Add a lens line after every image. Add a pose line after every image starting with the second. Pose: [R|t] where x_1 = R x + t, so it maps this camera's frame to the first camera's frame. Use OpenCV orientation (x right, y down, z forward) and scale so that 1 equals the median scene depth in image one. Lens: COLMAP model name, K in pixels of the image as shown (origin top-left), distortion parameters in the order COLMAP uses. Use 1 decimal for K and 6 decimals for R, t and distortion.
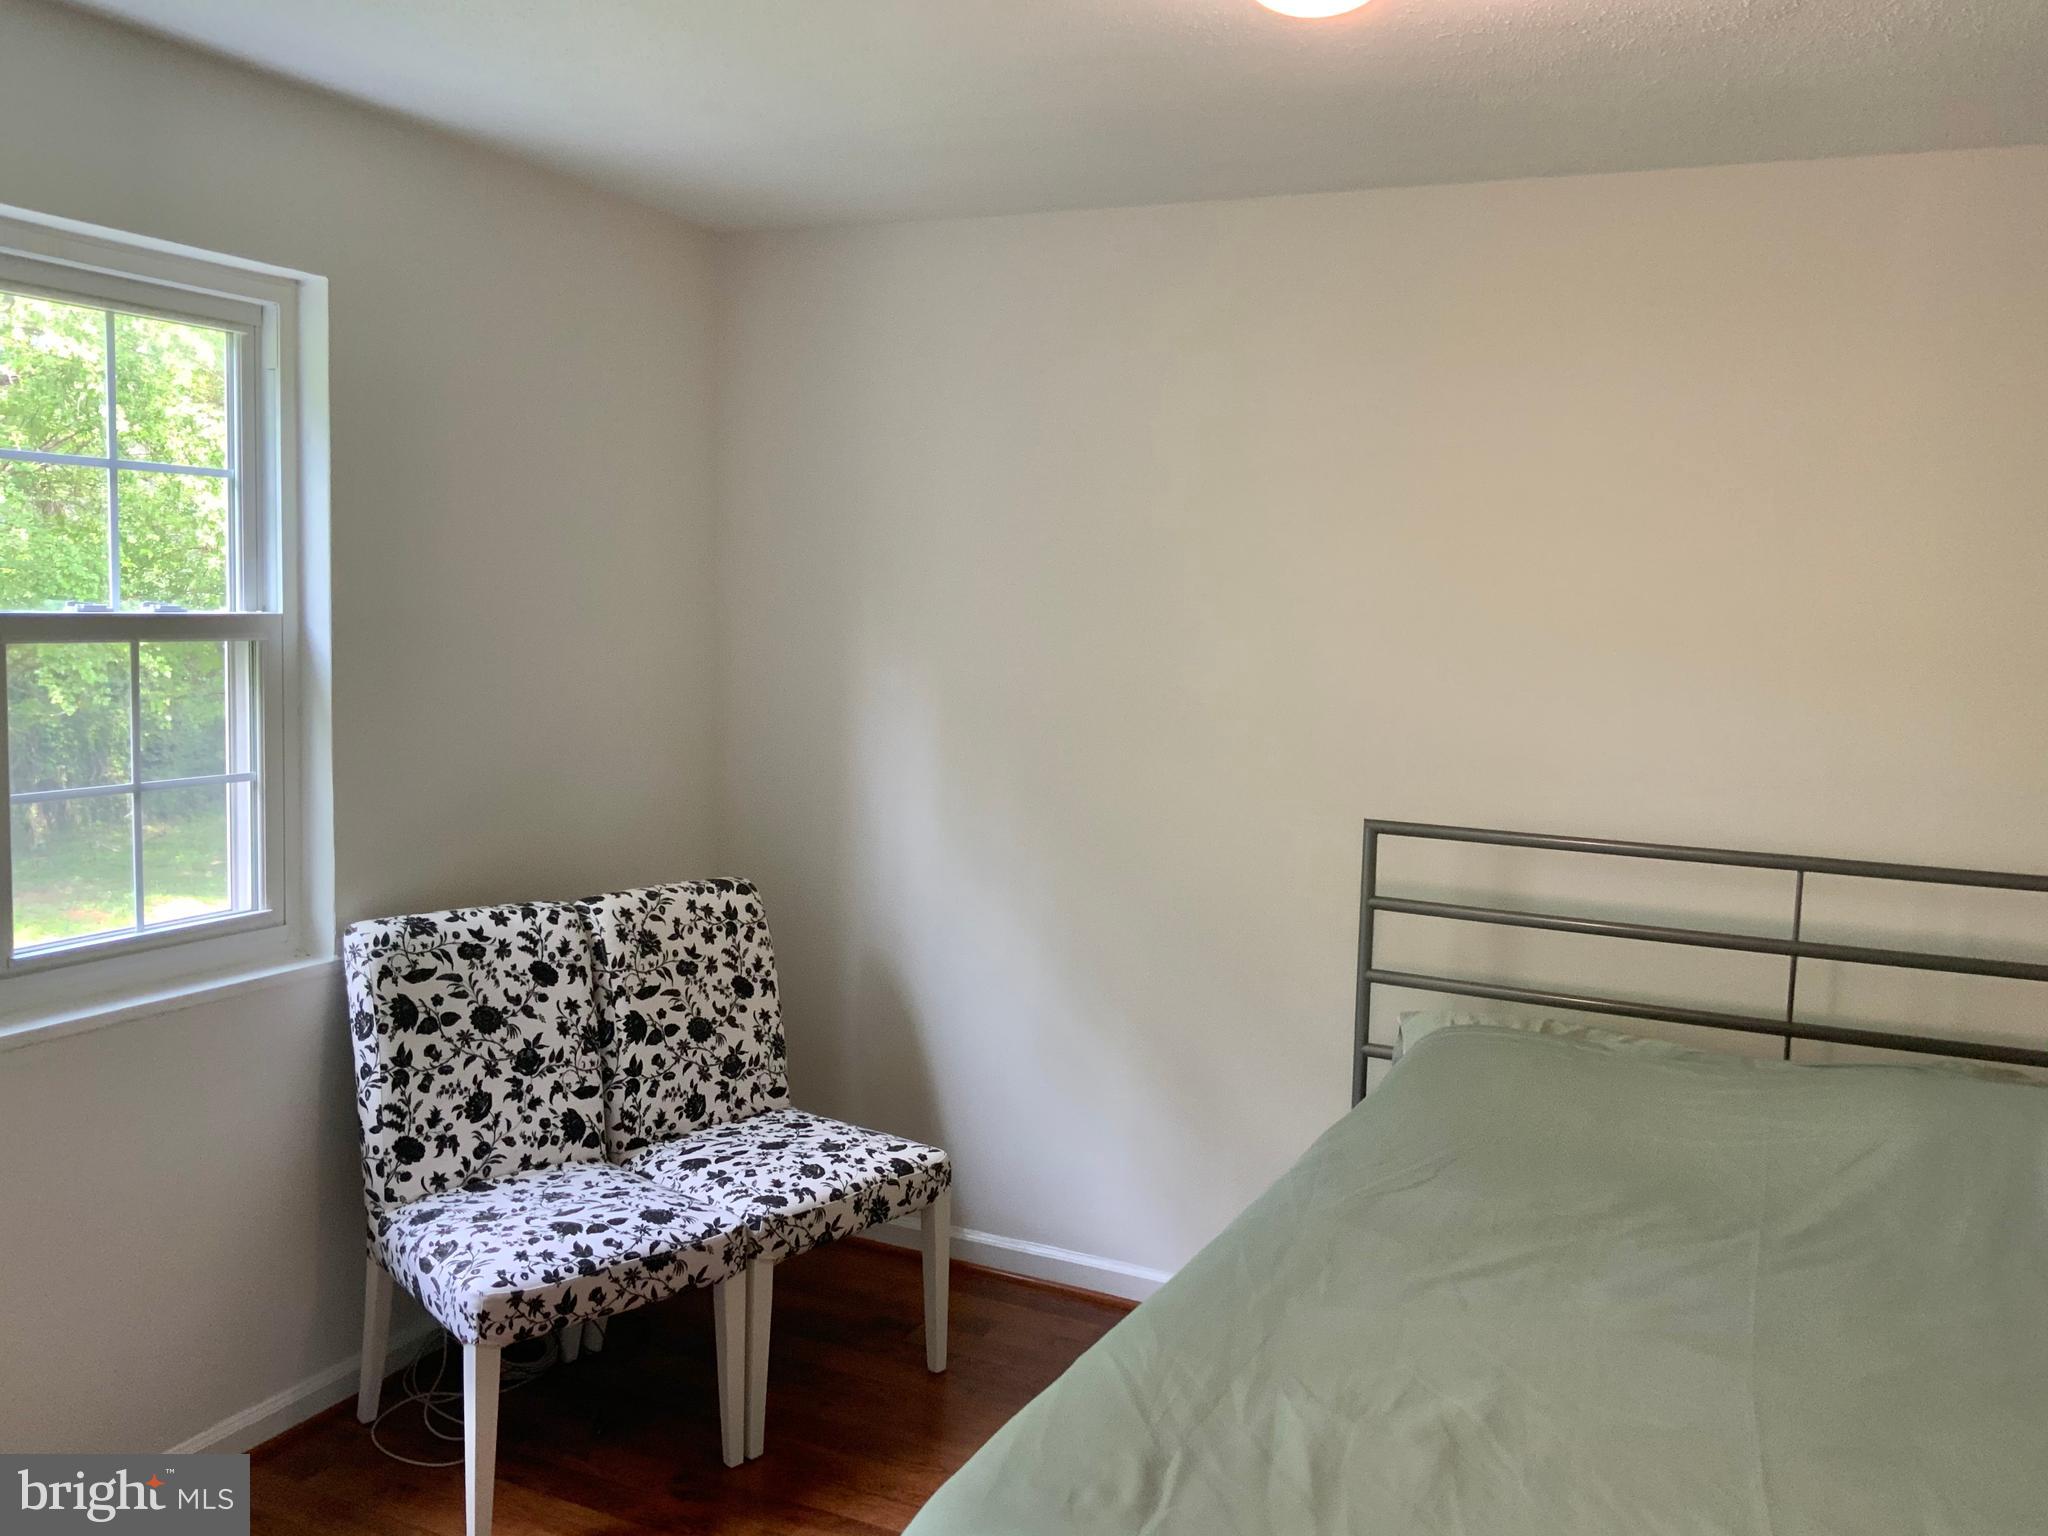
lens RADIAL K [[1696.5, 0, 1024.7], [0, 1696.5, 767.0], [0, 0, 1]] dist [0.129404, -0.243658]
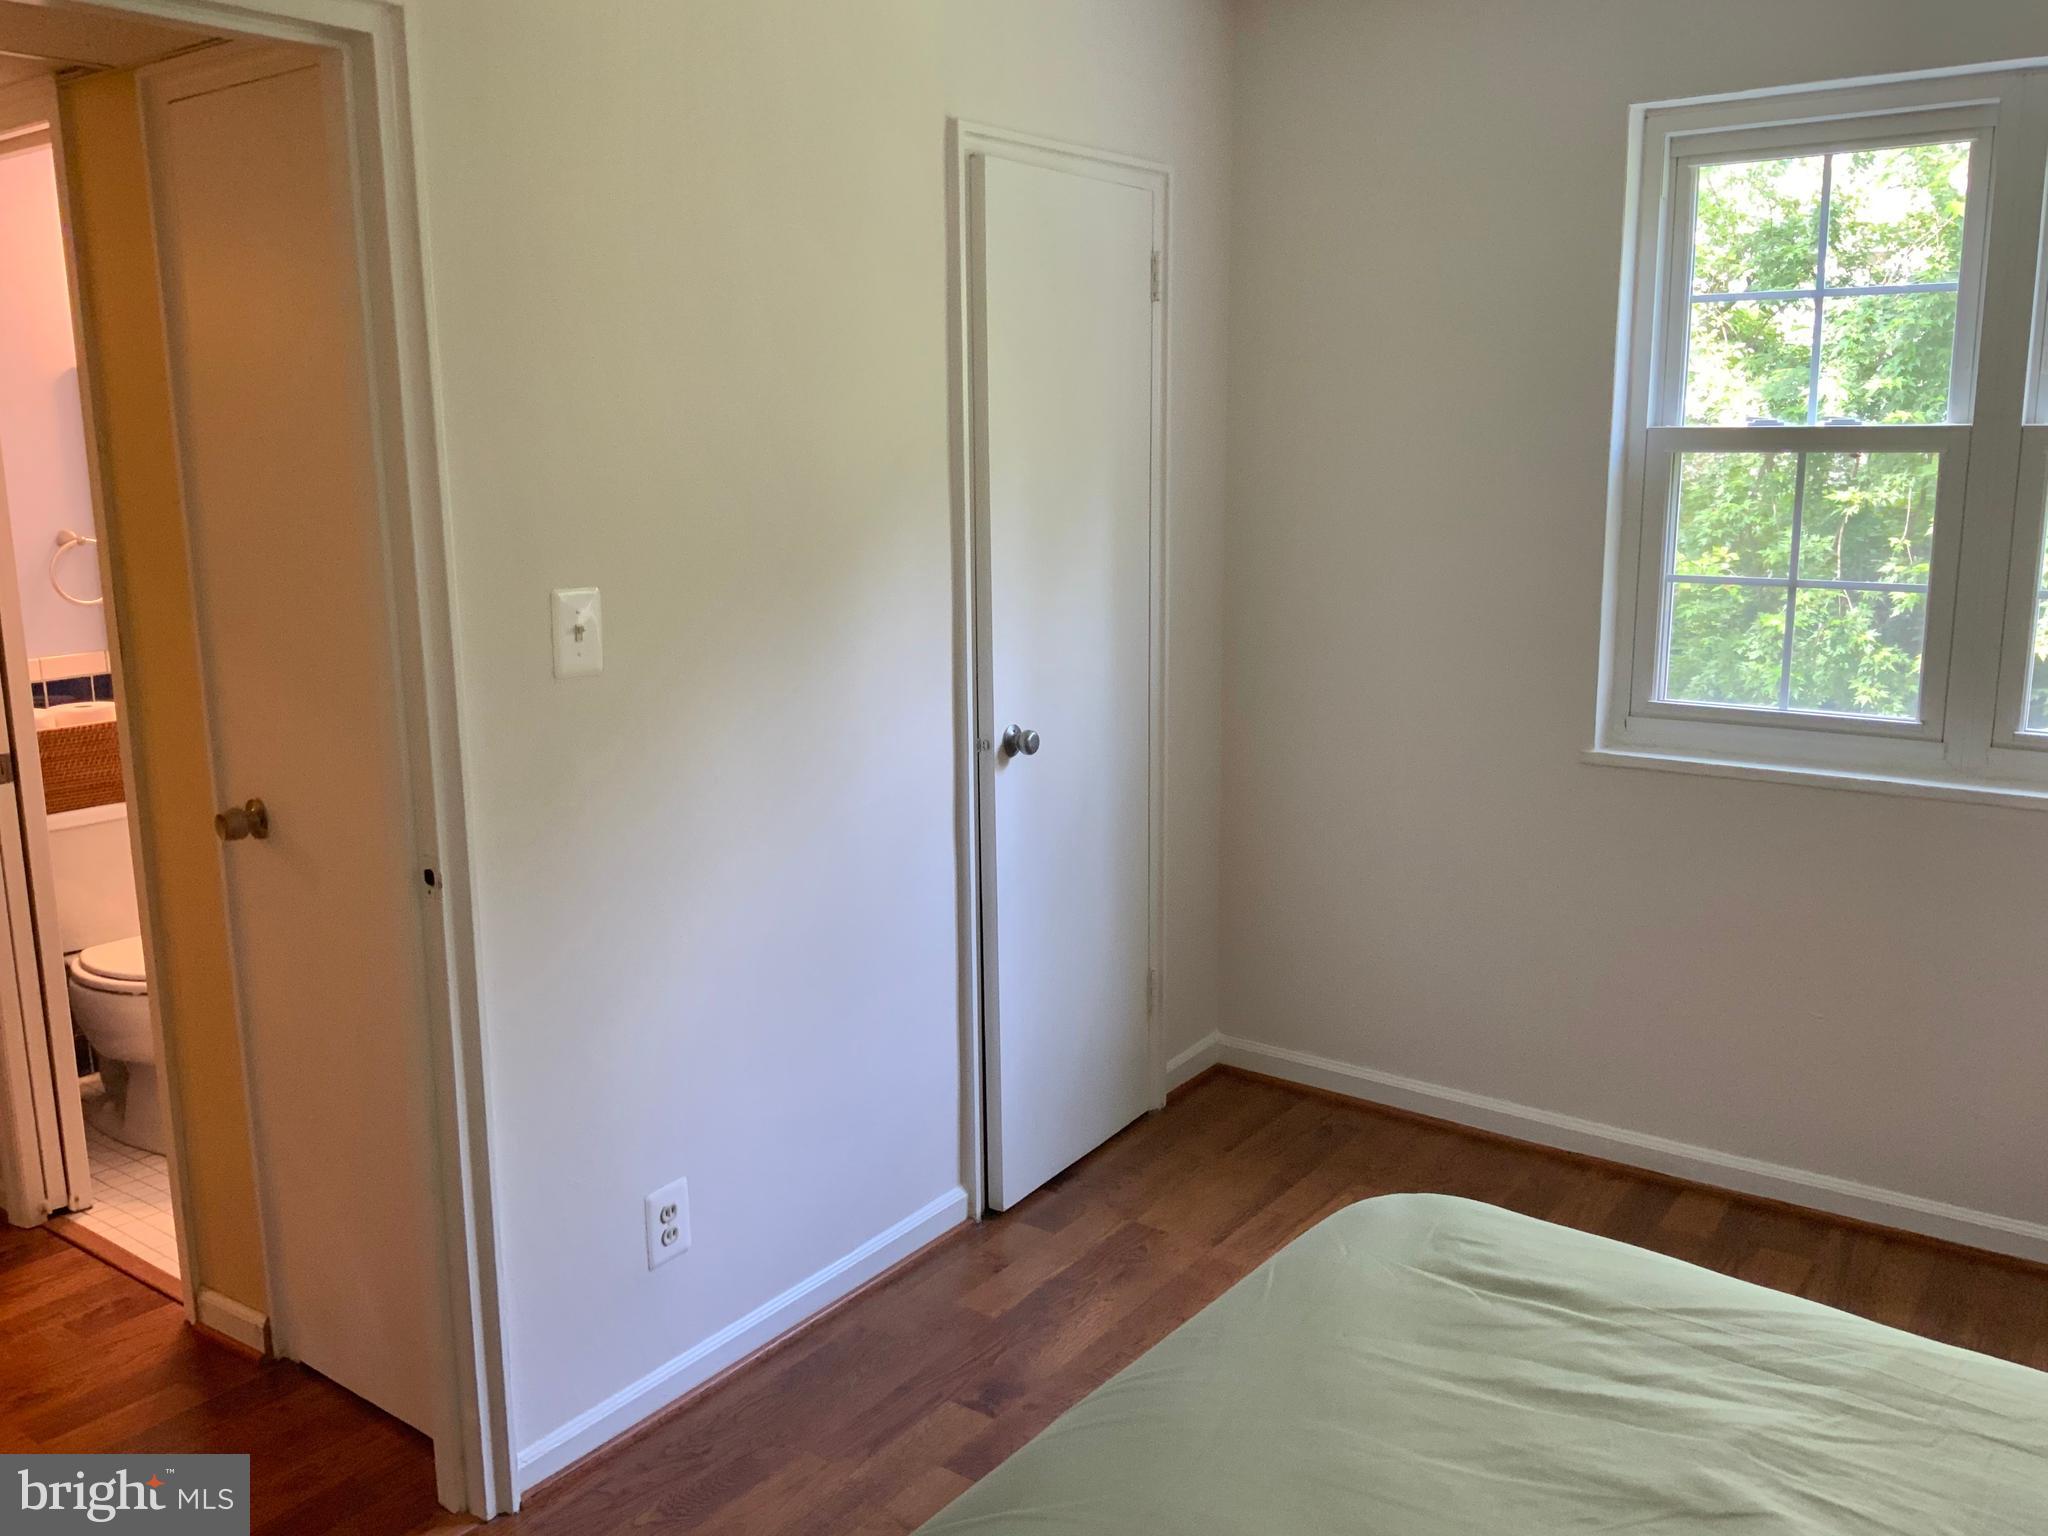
lens RADIAL K [[1696.5, 0, 1024.7], [0, 1696.5, 767.0], [0, 0, 1]] dist [0.129404, -0.243658]
pose [[-0.196105, 0.157690, -0.967820, 0.540474], [-0.096706, 0.979063, 0.179117, -0.007219], [0.975803, 0.128720, -0.176750, 0.462555]]
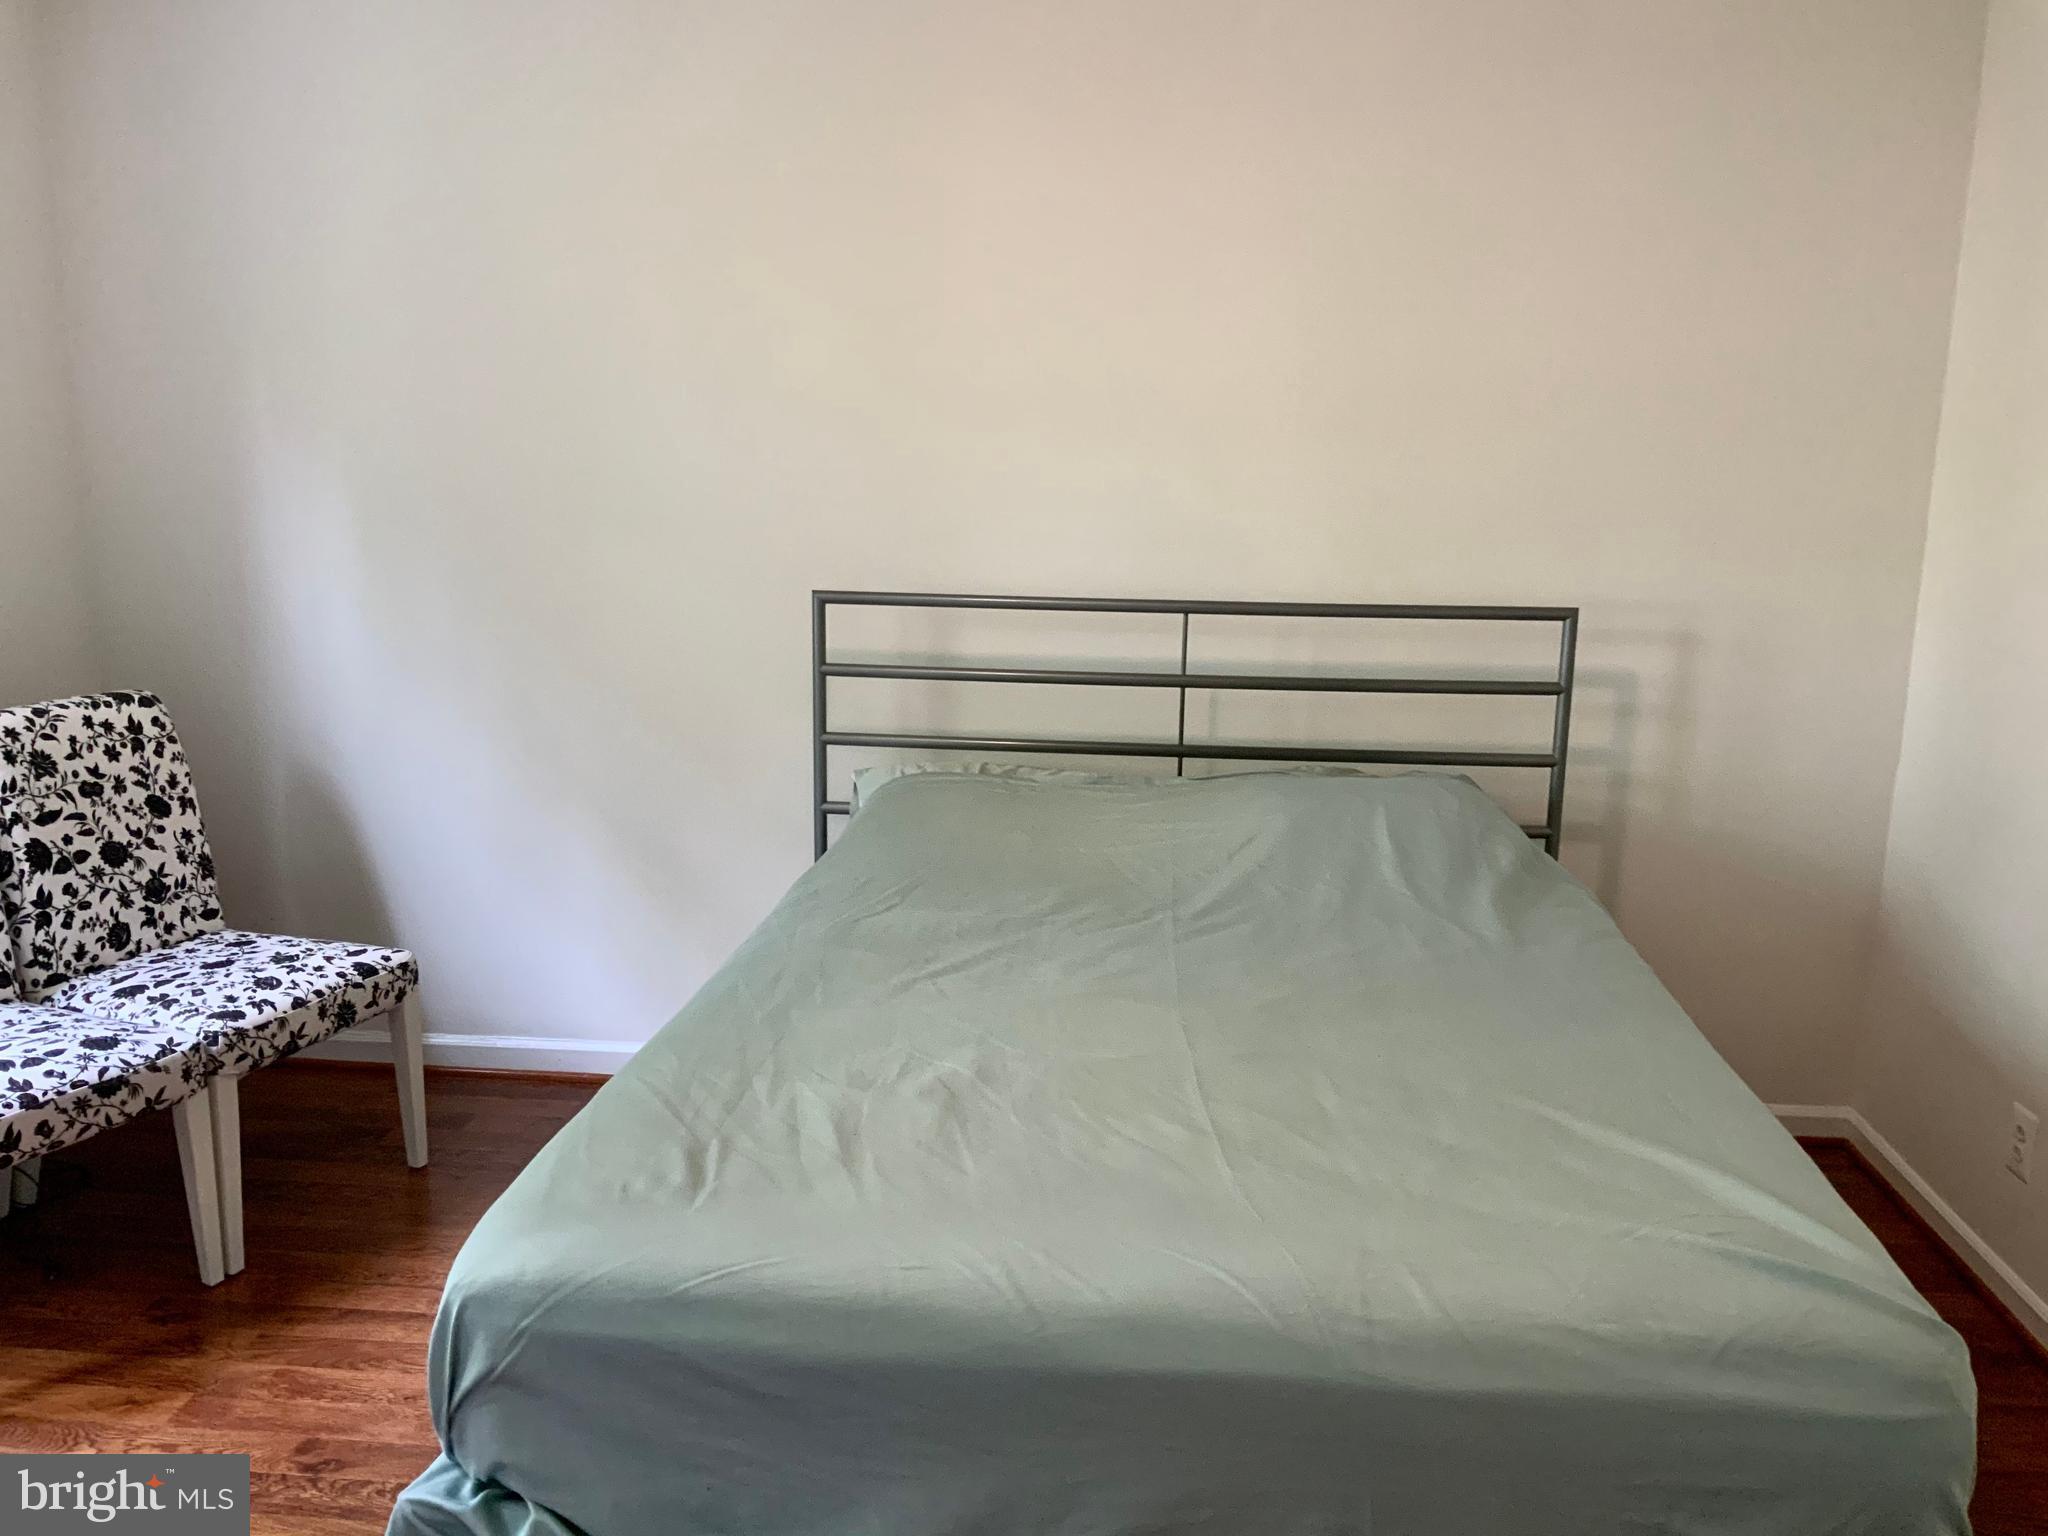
lens RADIAL K [[1705.8, 0, 1022.2], [0, 1705.8, 766.2], [0, 0, 1]] dist [0.057355, -0.094503]
pose [[0.938641, -0.084636, 0.334351, -0.039709], [0.049016, 0.992318, 0.113586, 0.027348], [-0.341396, -0.090227, 0.935579, -0.034990]]
